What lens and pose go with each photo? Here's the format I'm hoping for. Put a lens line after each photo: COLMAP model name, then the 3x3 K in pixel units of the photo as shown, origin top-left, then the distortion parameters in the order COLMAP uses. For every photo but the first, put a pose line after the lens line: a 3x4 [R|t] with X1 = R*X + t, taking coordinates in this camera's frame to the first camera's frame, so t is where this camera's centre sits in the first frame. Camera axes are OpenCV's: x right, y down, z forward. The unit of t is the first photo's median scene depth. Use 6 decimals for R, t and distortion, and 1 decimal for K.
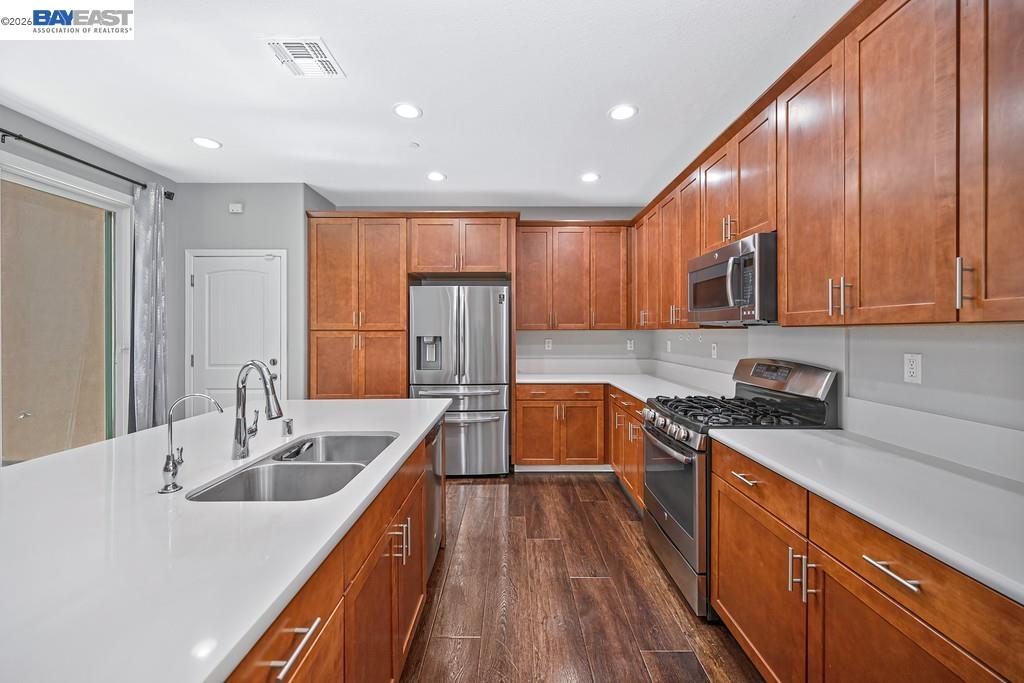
lens RADIAL K [[406.2, 0, 513.1], [0, 406.2, 327.0], [0, 0, 1]] dist [-0.000194, 0.000001]
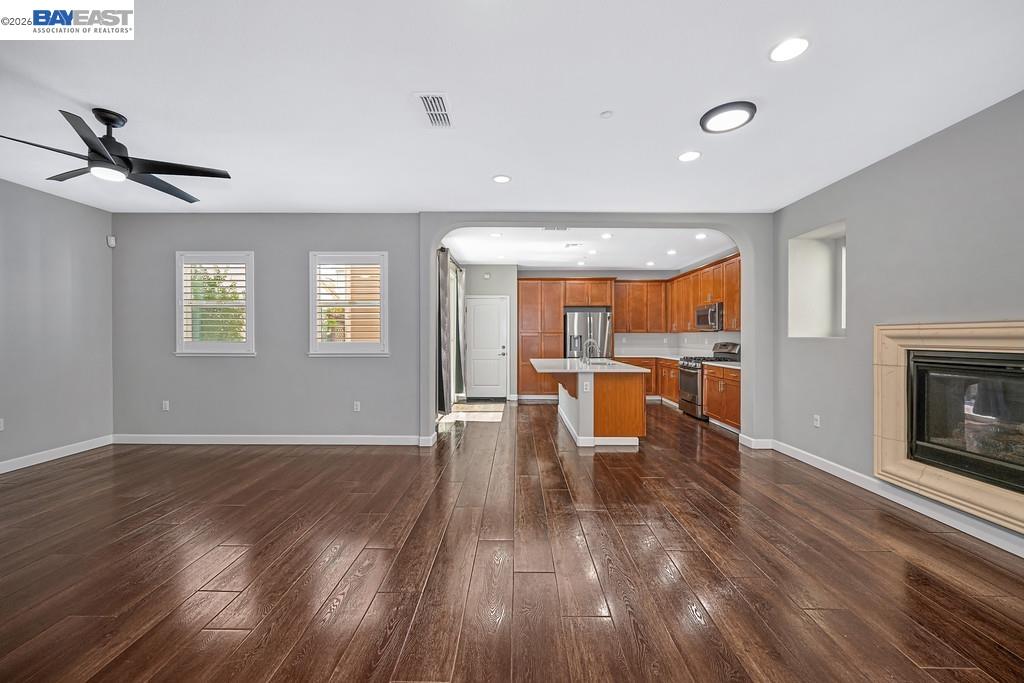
lens RADIAL K [[406.2, 0, 513.1], [0, 406.2, 327.0], [0, 0, 1]] dist [-0.000194, 0.000001]
pose [[0.999960, 0.001641, -0.008824, -0.521782], [-0.001717, 0.999961, -0.008612, -0.002550], [0.008810, 0.008627, 0.999924, -1.175592]]
